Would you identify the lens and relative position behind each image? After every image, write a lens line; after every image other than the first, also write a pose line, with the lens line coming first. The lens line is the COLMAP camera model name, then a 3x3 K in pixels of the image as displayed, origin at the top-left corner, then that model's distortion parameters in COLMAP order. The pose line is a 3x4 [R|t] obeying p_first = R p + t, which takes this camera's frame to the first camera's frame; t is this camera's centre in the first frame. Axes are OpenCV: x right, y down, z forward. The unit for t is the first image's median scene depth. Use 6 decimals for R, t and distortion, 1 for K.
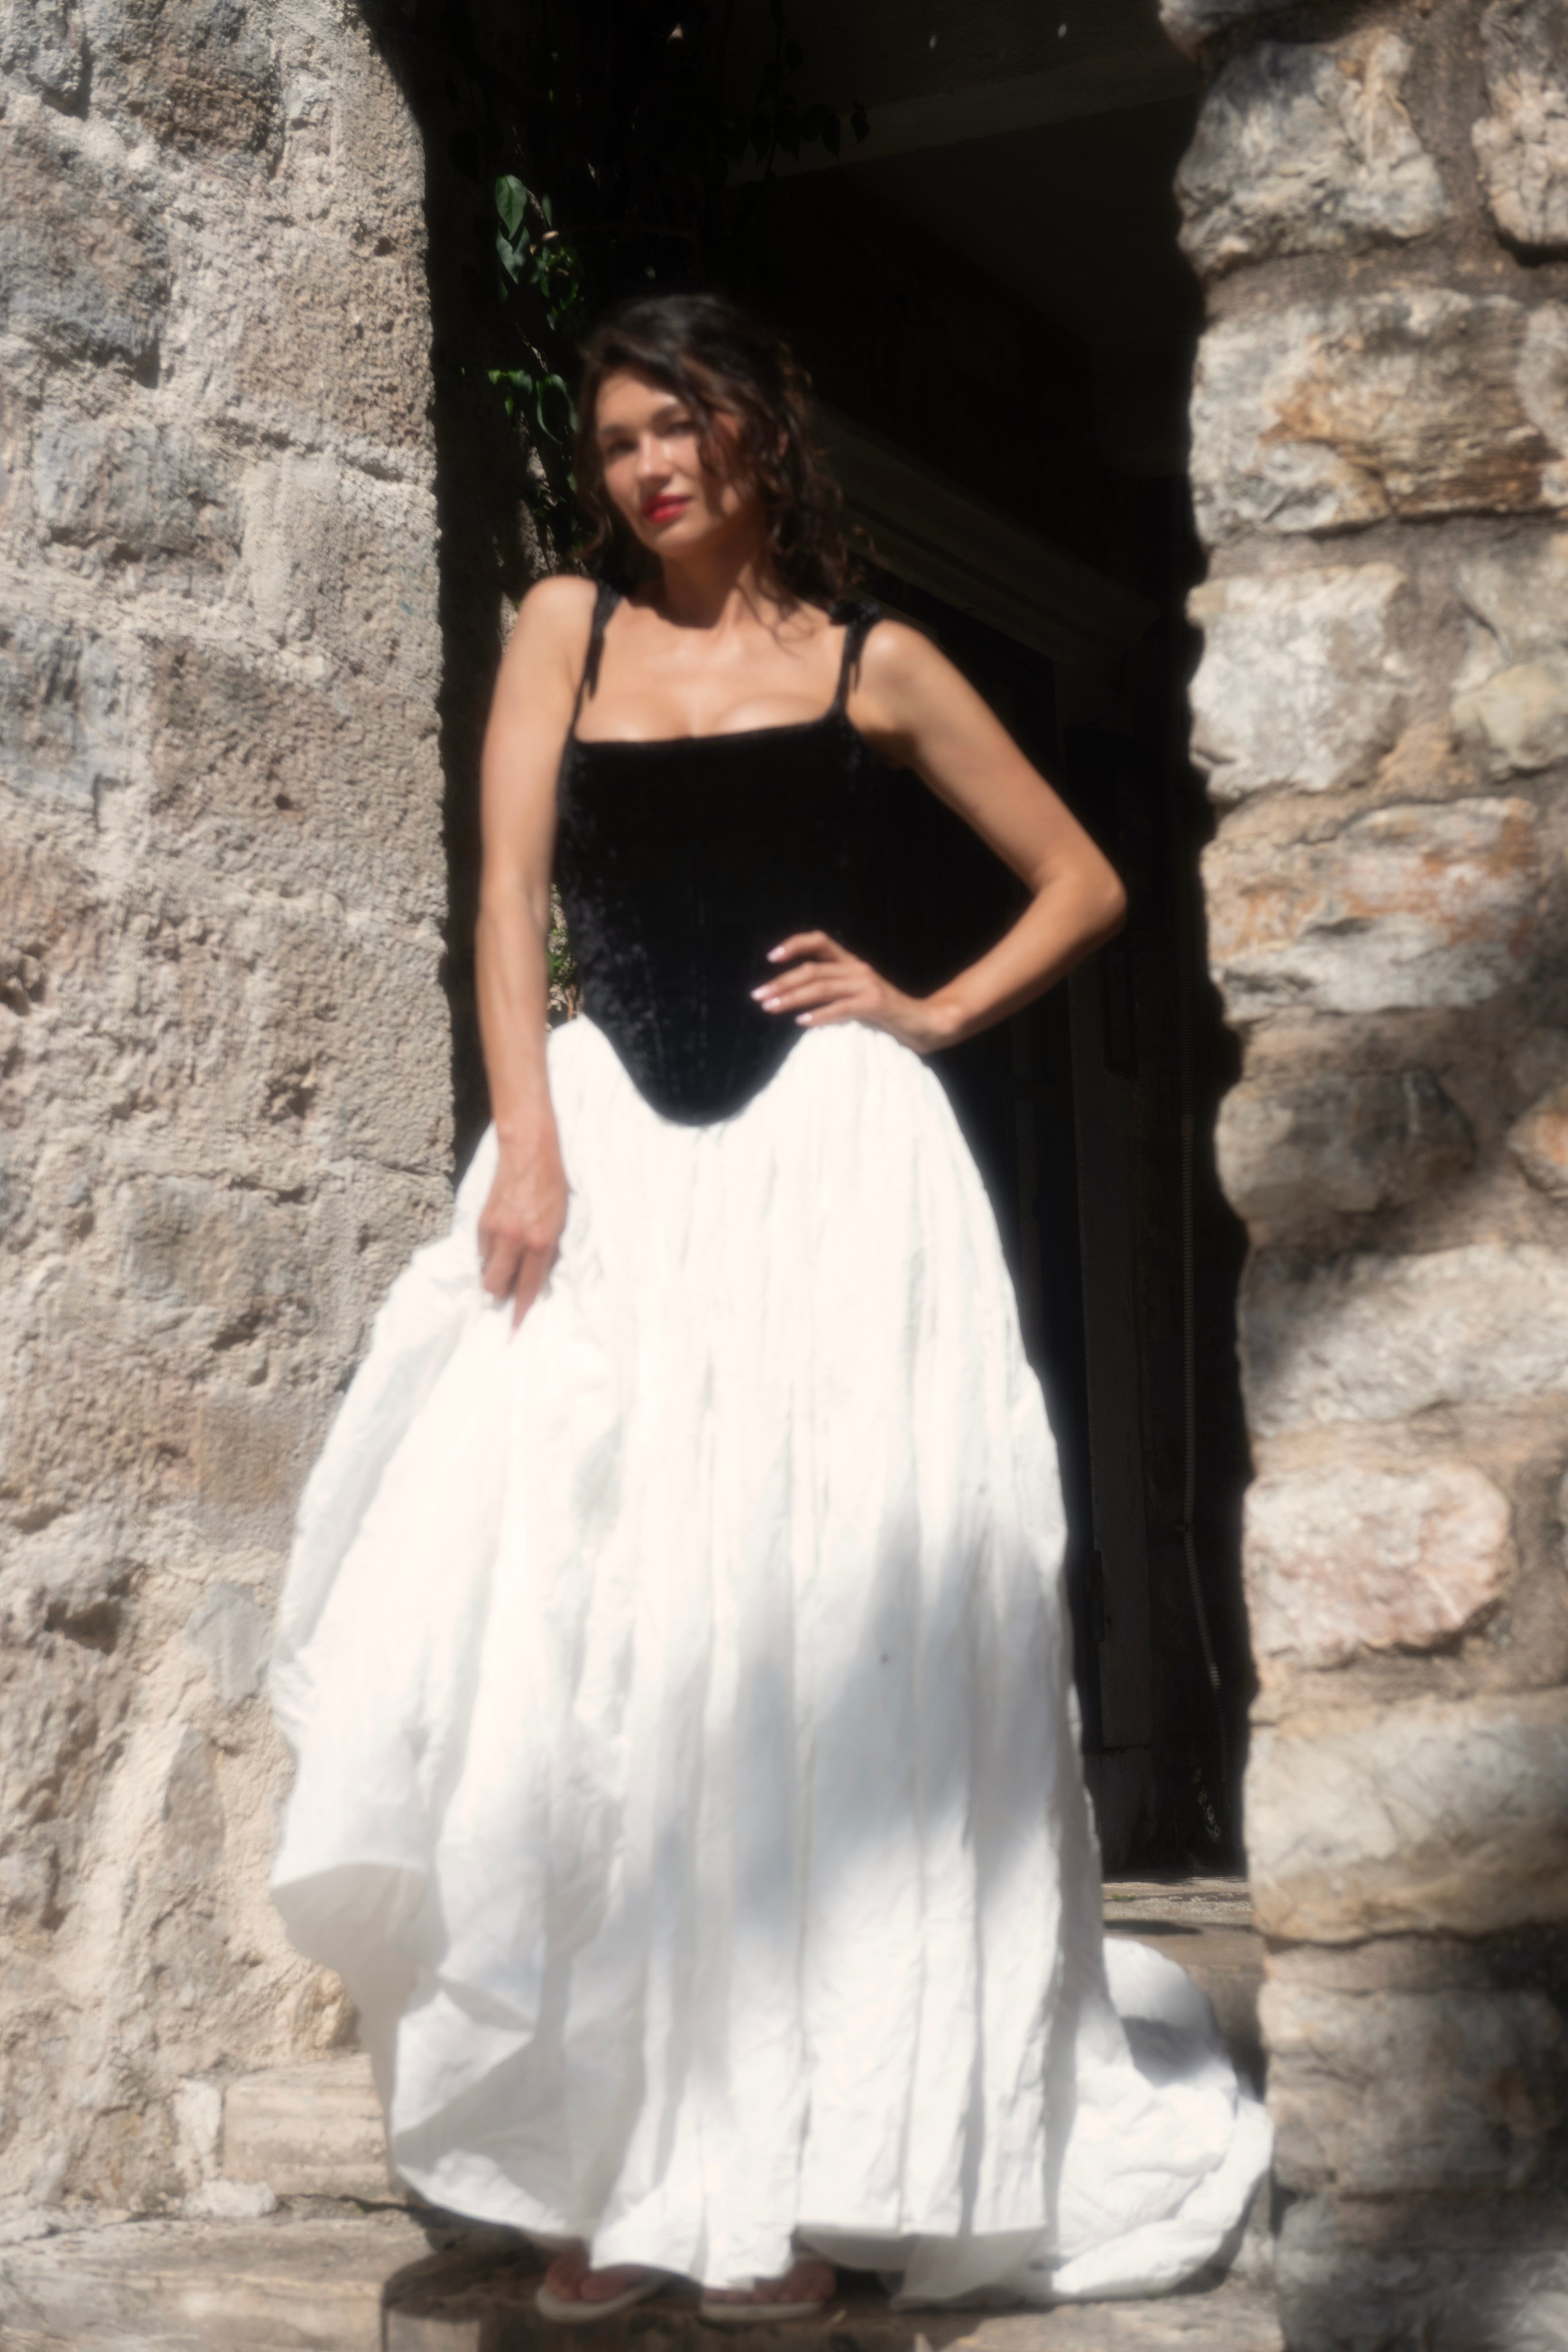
lens RADIAL K [[4137.7, 0, 782.9], [0, 4137.7, 1176.7], [0, 0, 1]] dist [0.010457, 0.000000]
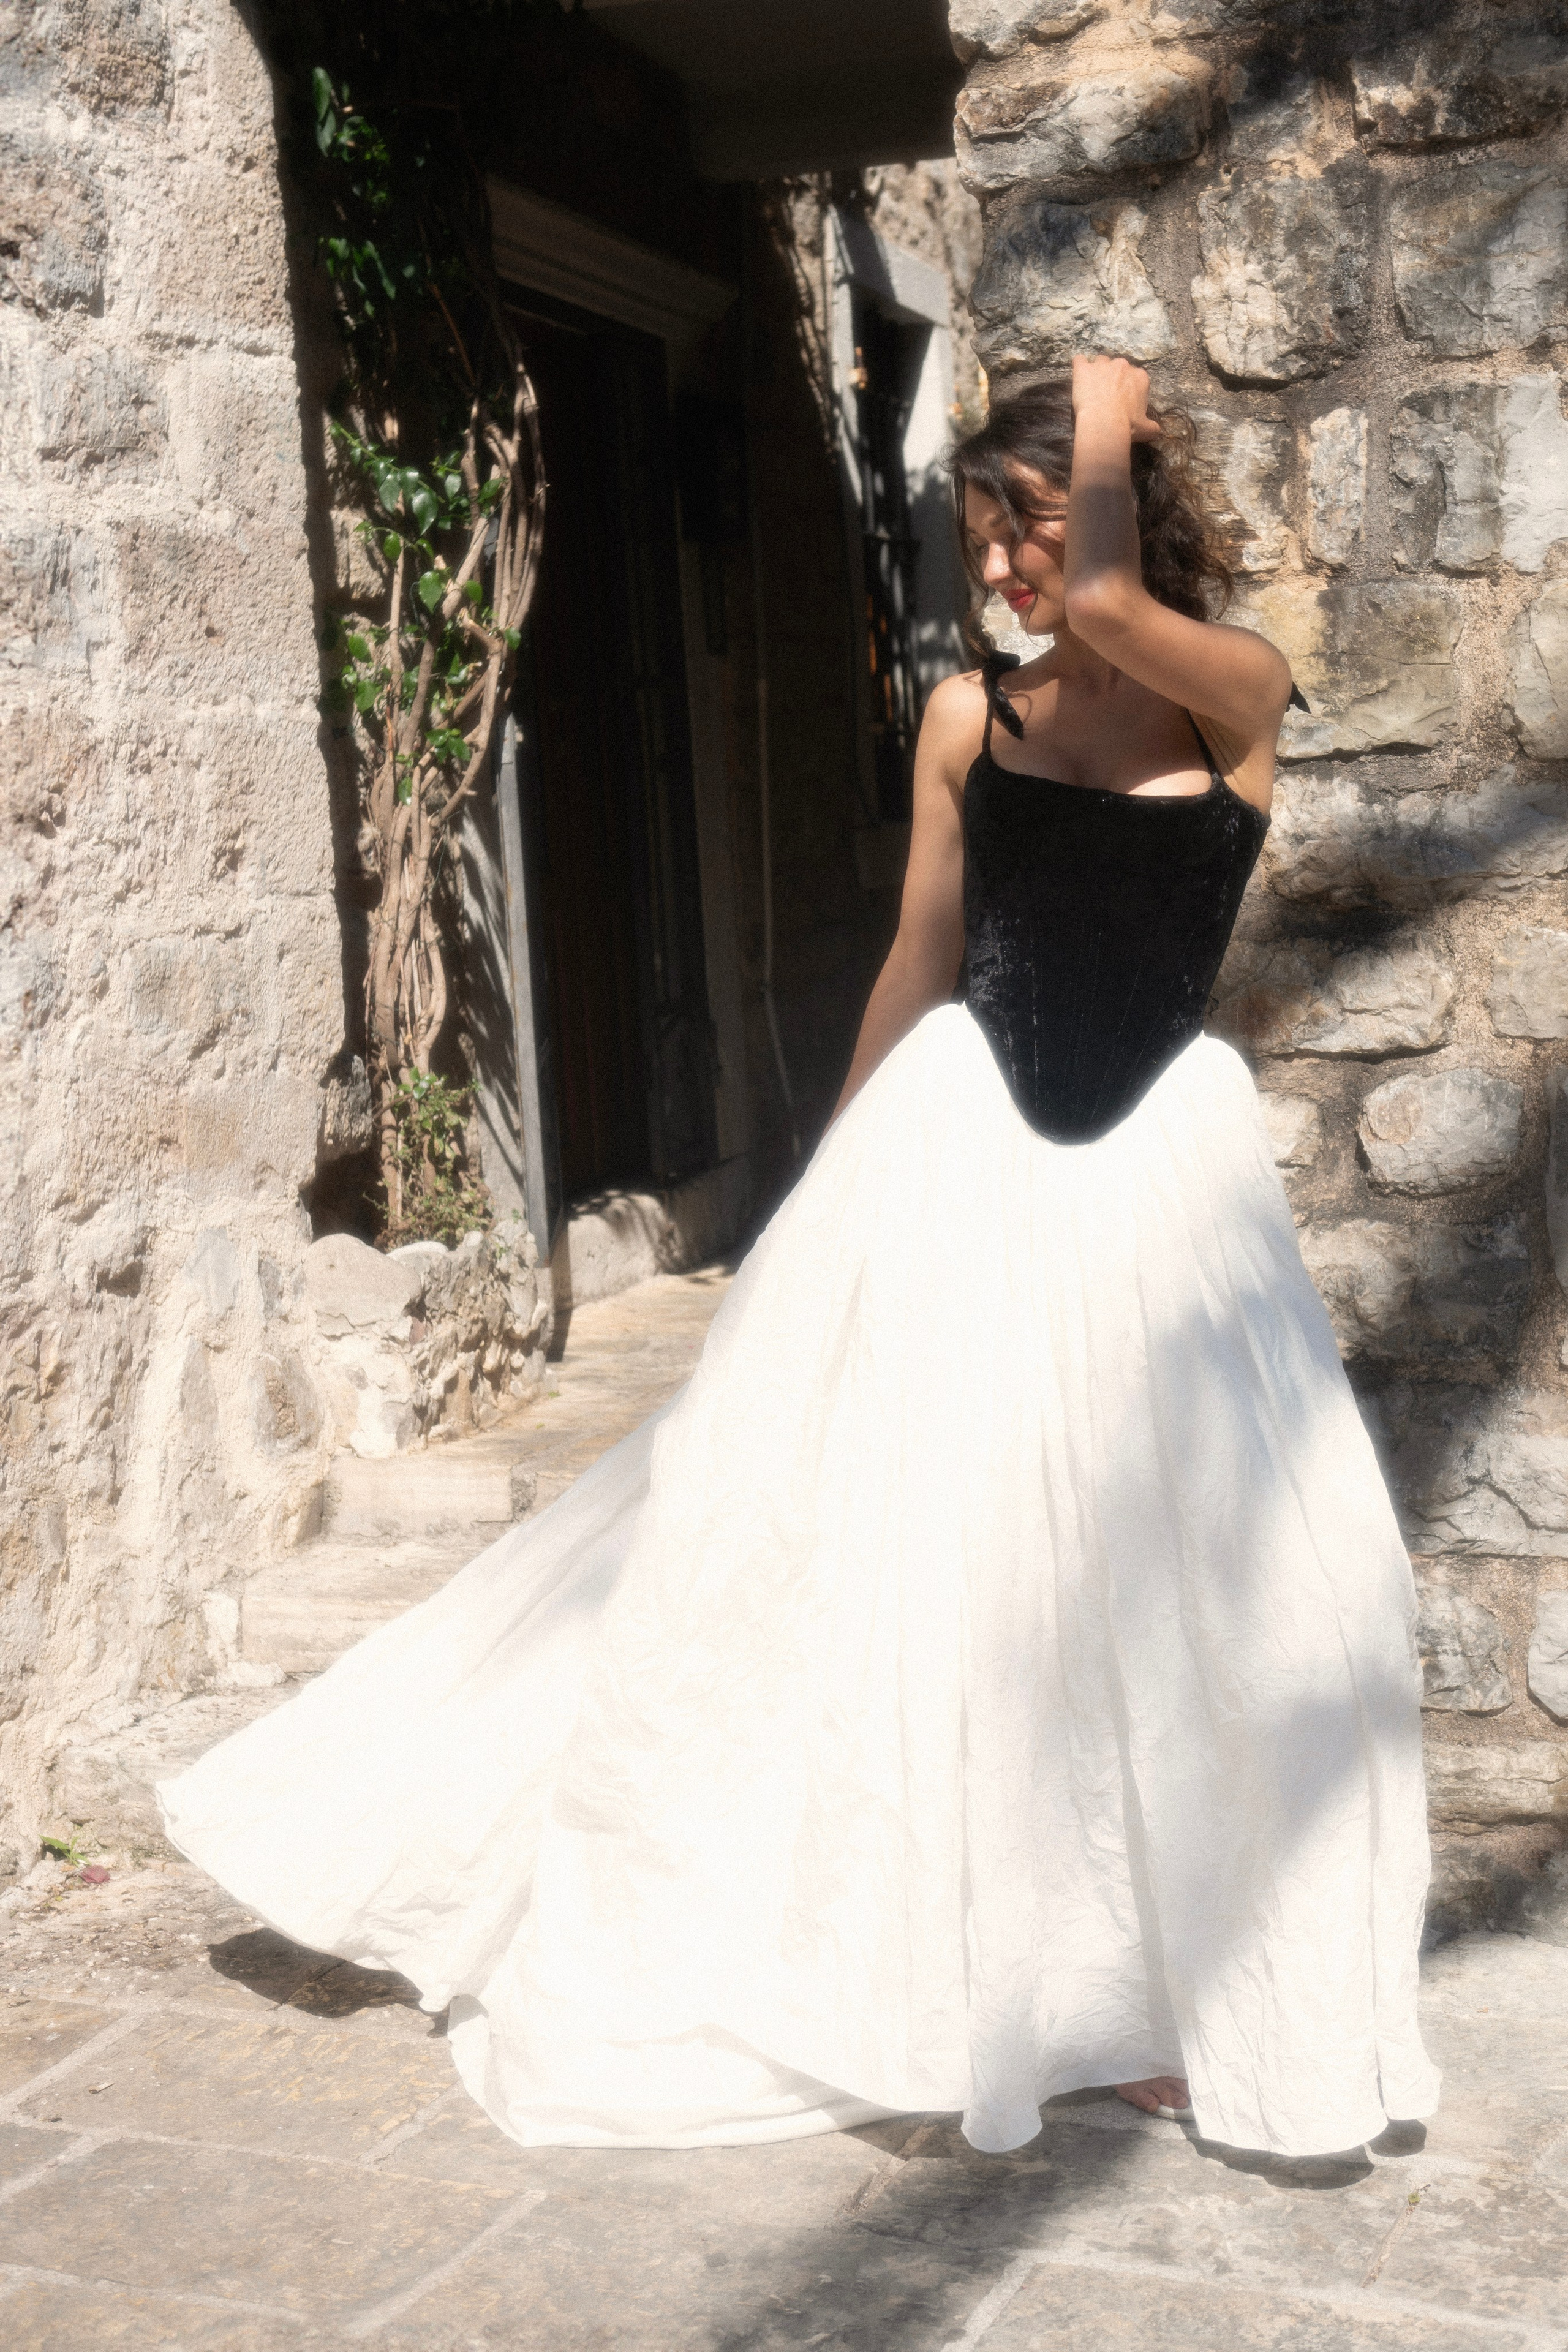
lens RADIAL K [[3218.7, 0, 857.4], [0, 3218.7, 1111.1], [0, 0, 1]] dist [0.023613, 0.000000]
pose [[0.983340, -0.040038, 0.177314, -0.113241], [0.004576, 0.980585, 0.196043, -0.150222], [-0.181720, -0.191965, 0.964431, -0.056643]]
